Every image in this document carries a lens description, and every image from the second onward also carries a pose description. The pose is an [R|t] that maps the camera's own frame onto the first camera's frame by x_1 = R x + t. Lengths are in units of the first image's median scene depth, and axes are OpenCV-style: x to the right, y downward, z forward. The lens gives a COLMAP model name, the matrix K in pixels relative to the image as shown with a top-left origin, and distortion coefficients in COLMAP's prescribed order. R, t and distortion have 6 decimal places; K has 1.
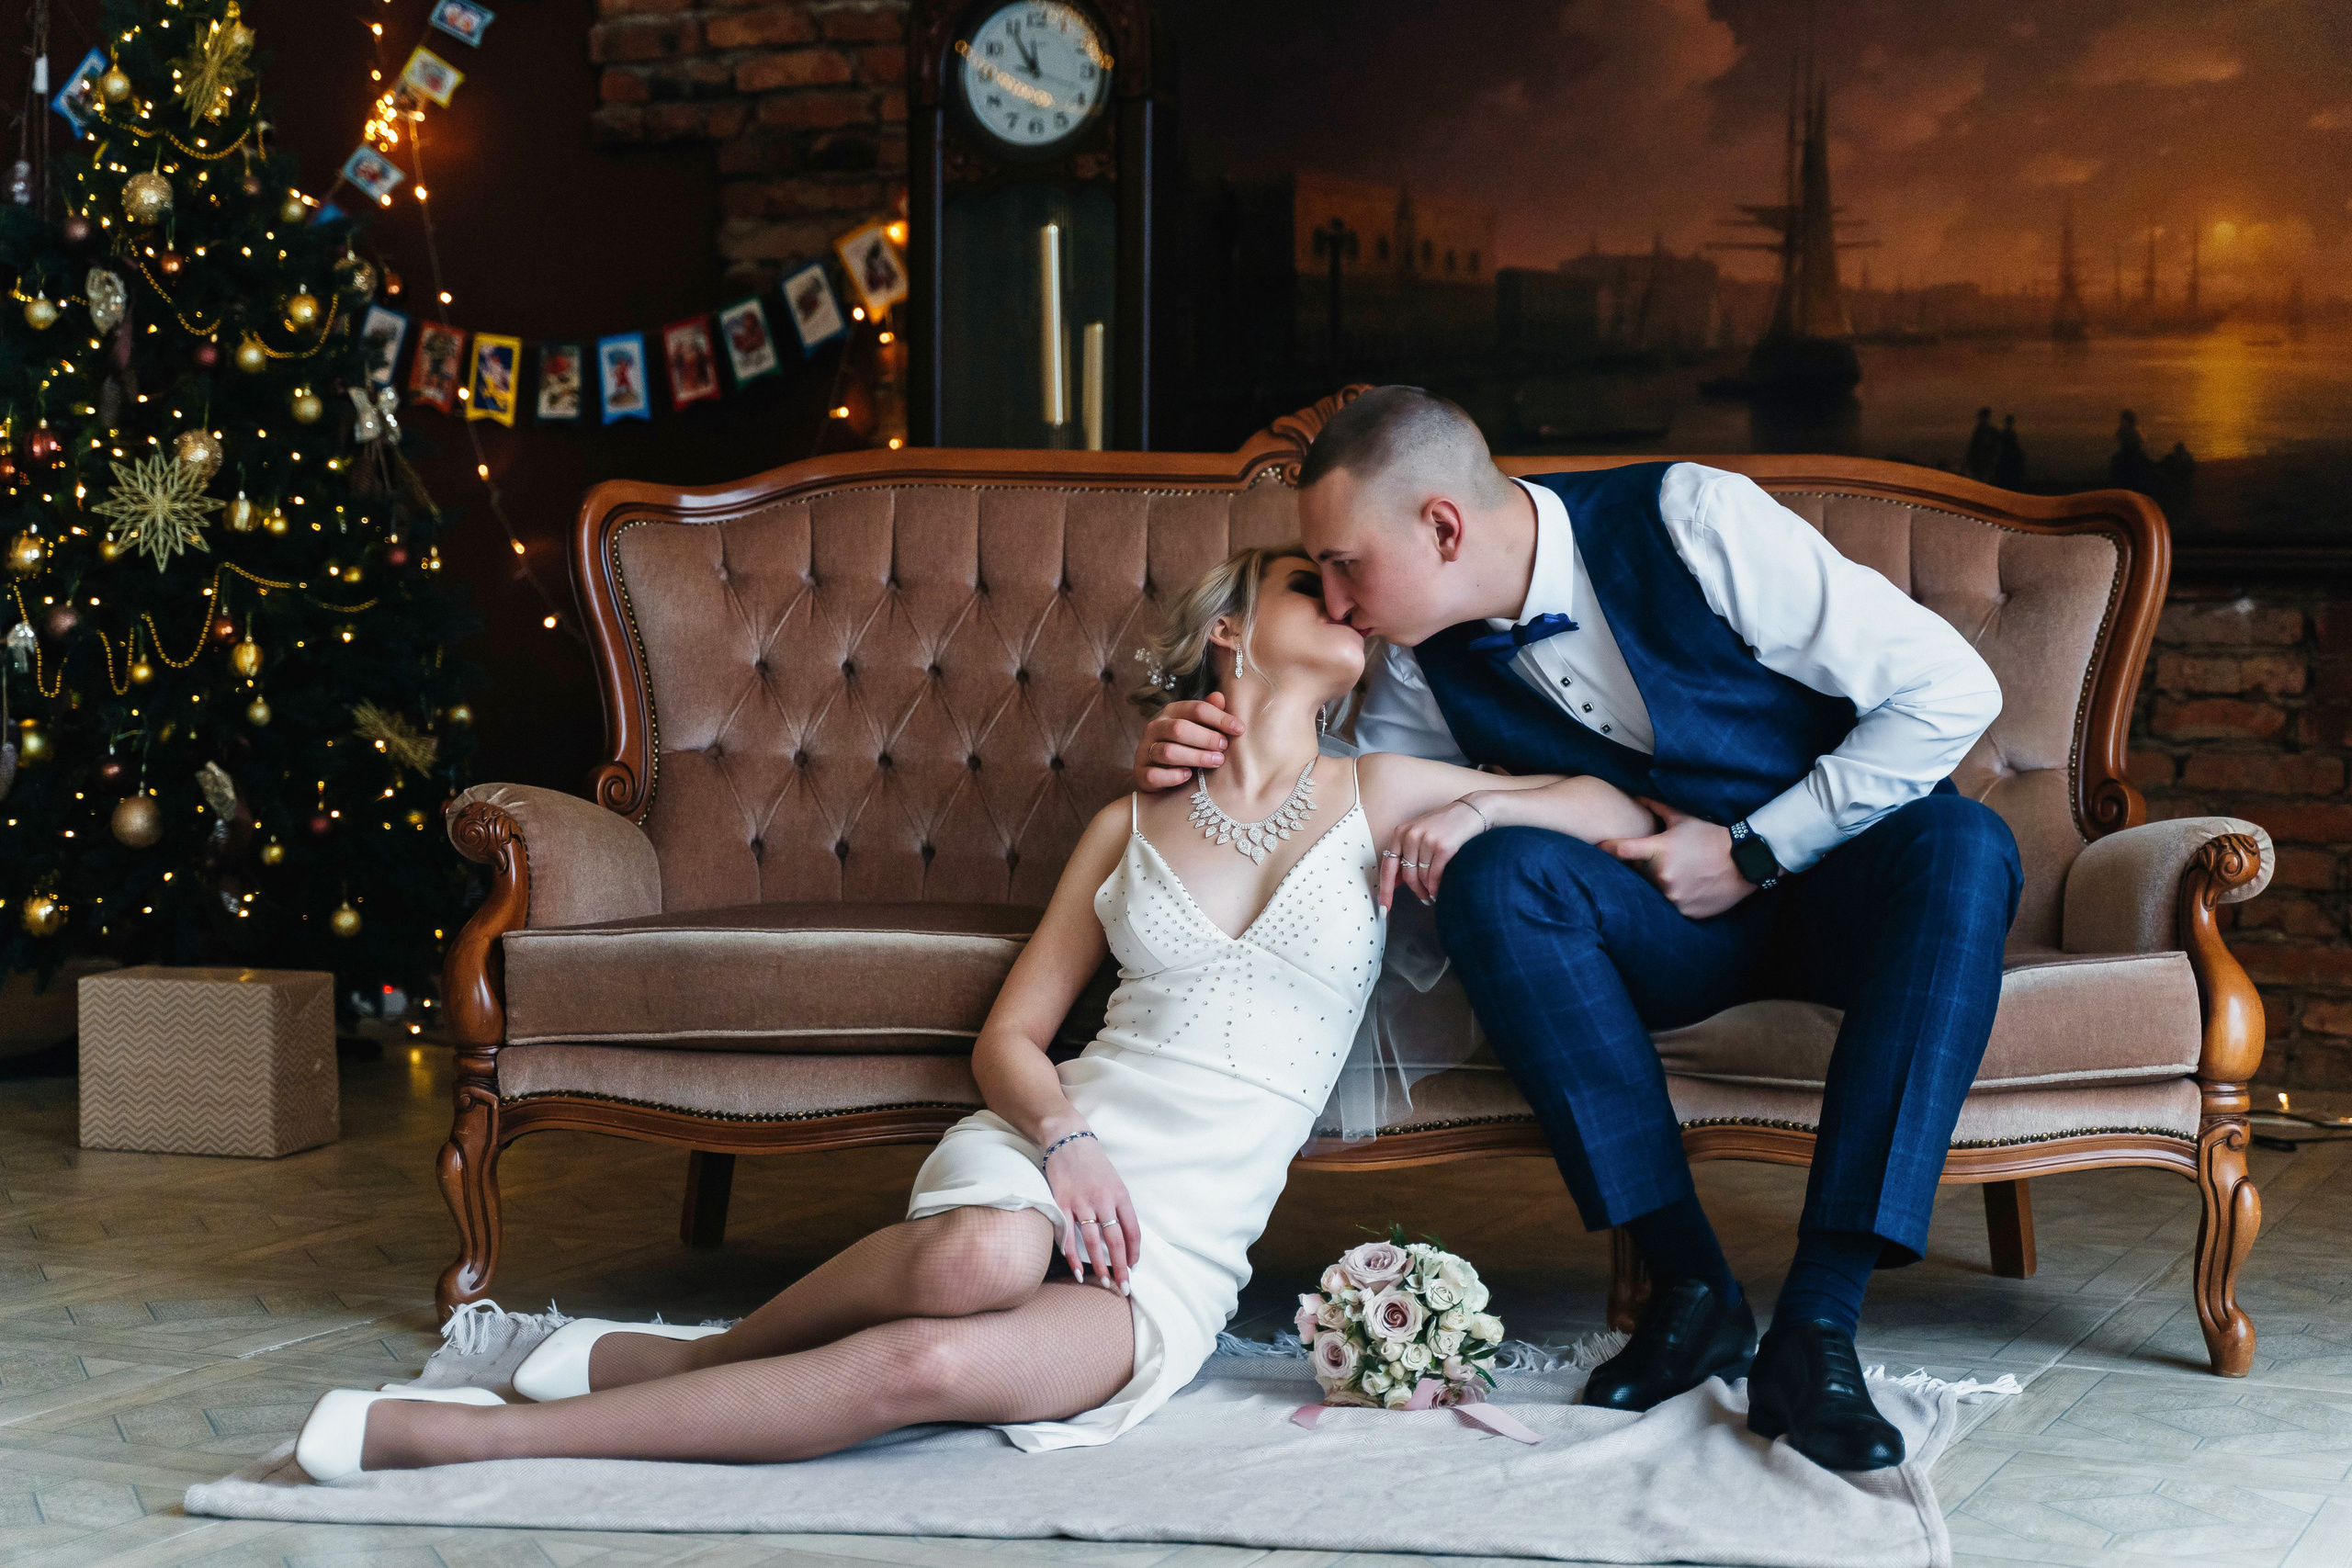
lens RADIAL K [[3950.6, 0, 1194.9], [0, 3950.6, 779.6], [0, 0, 1]] dist [-0.010852, 0.000000]
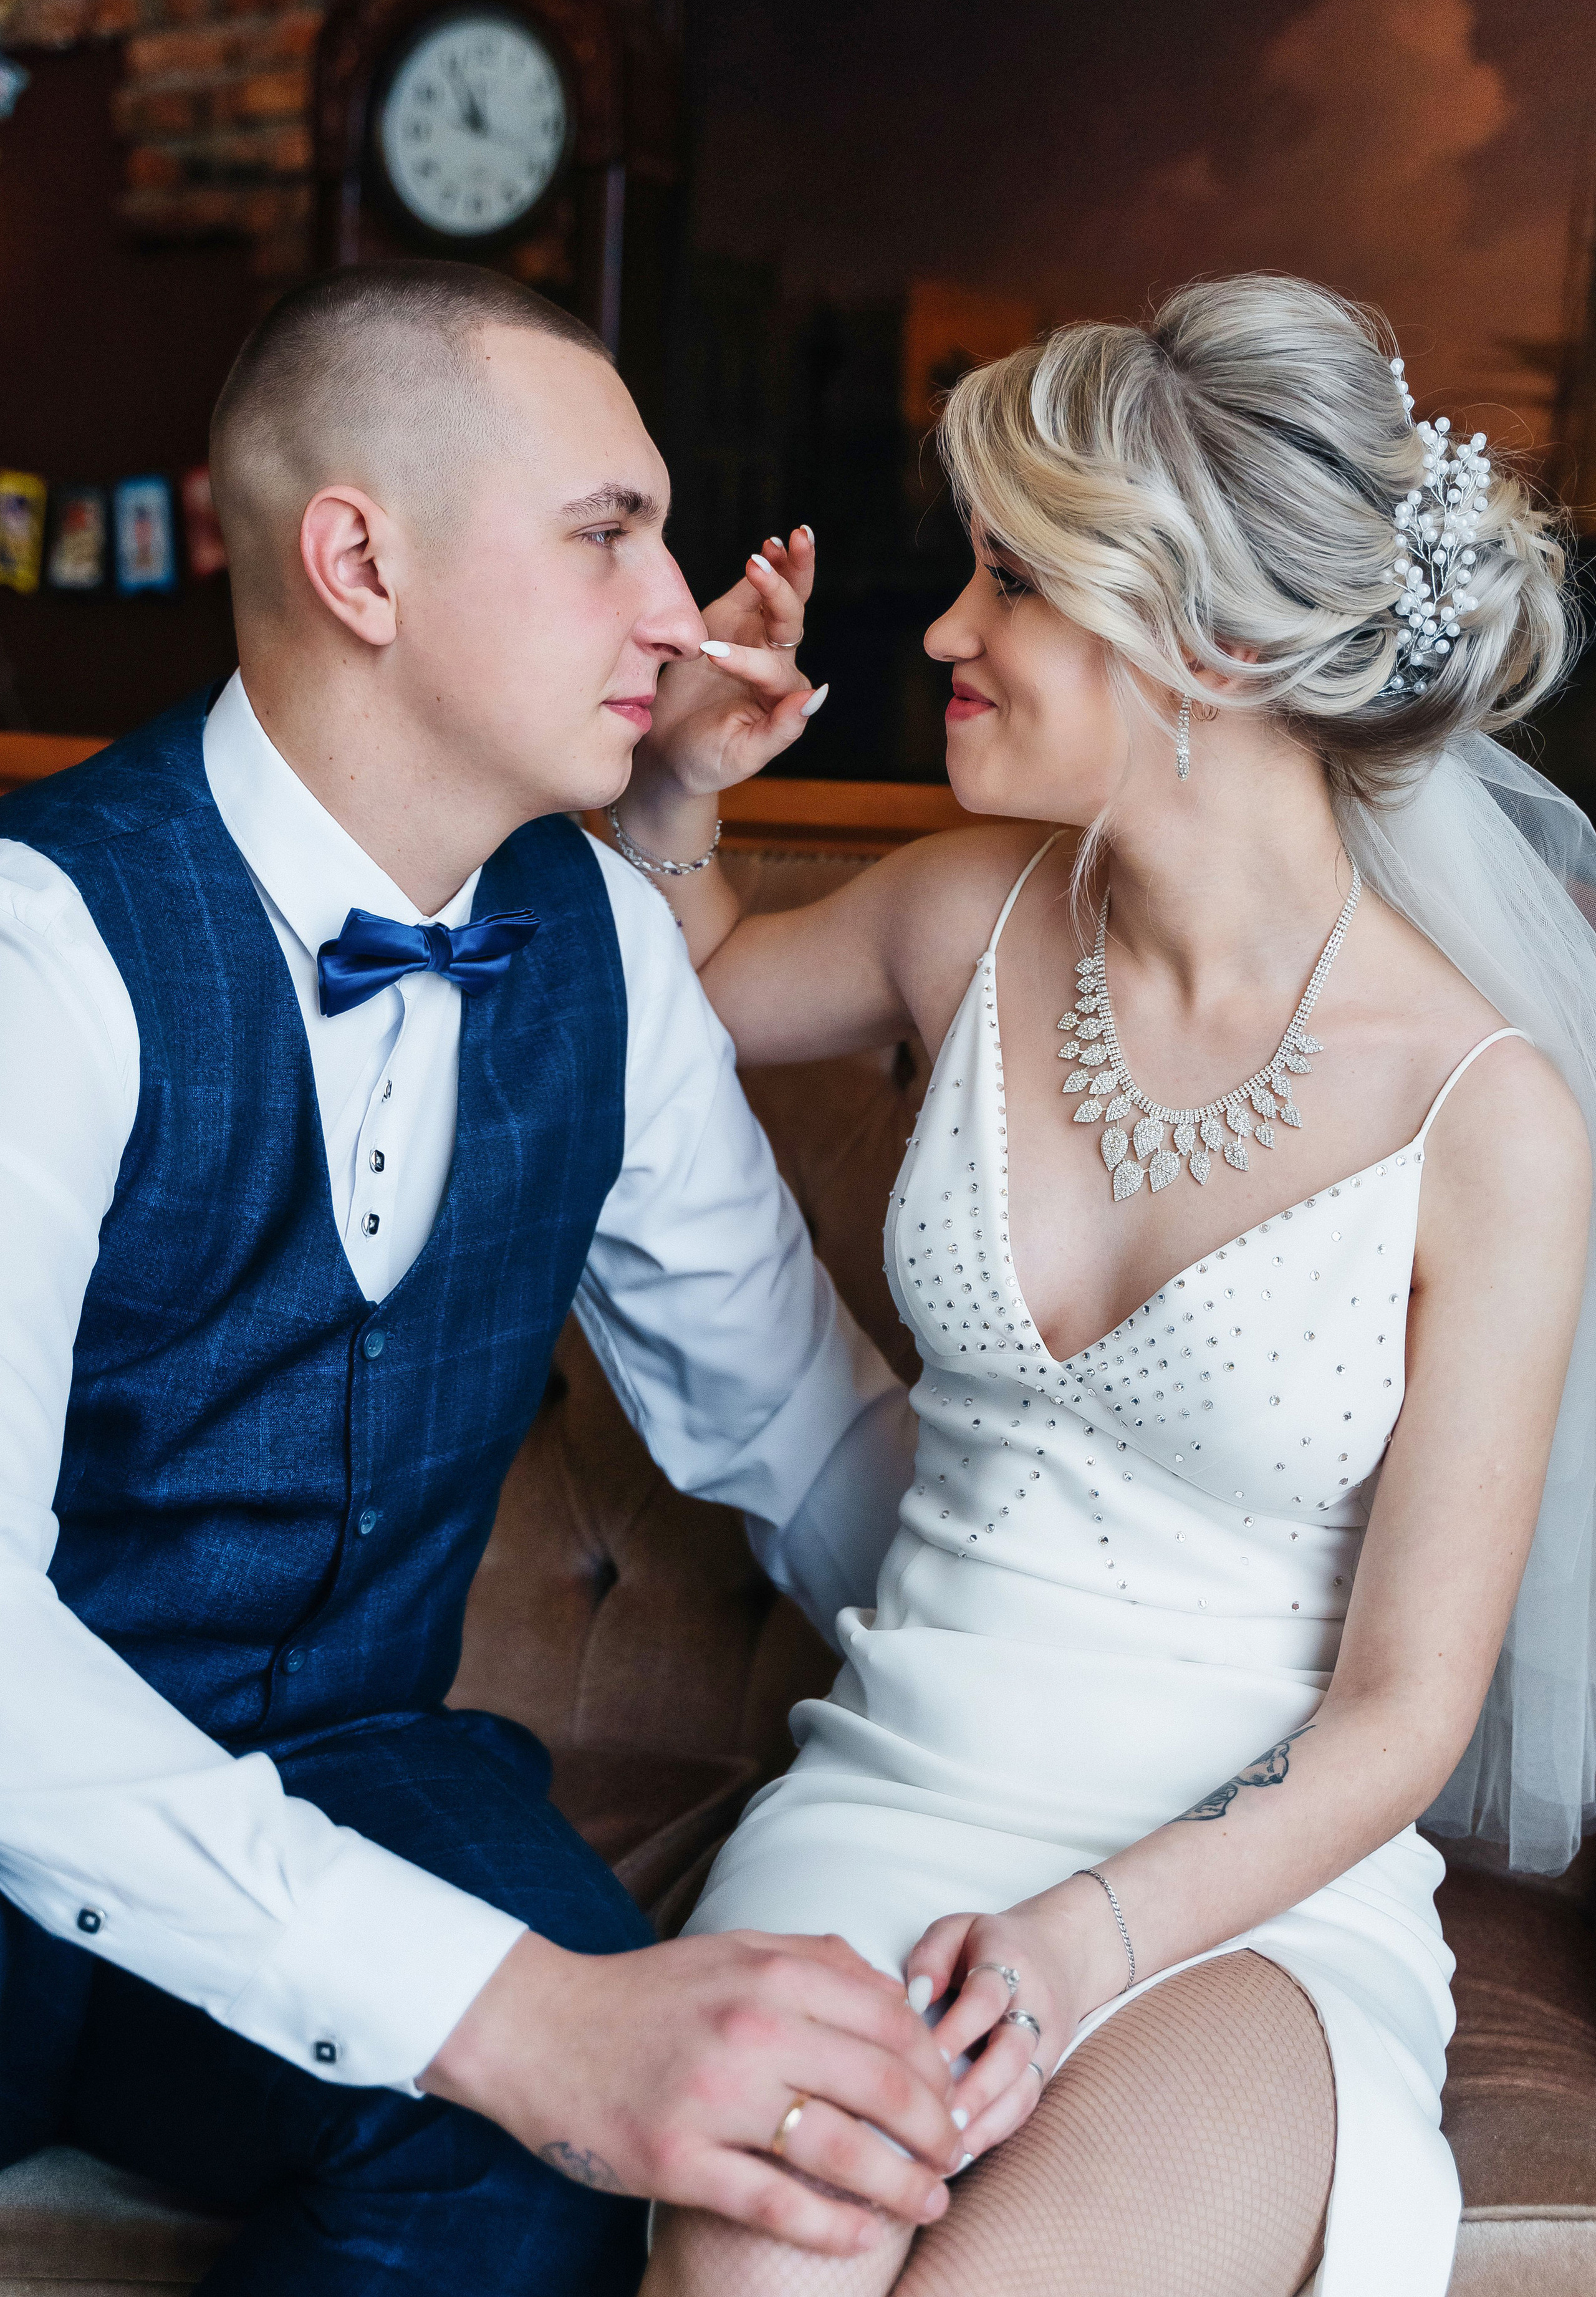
lens RADIAL K [[3260.8, 0, 796.2], [0, 3260.8, 1138.9], [0, 0, 1]] dist [-0.007106, 0.000000]
pose [[0.983903, 0.059476, -0.168517, 0.126108], [-0.043637, 0.994406, 0.096187, -0.057708], [0.173295, -0.087285, 0.980994, 0.422981]]
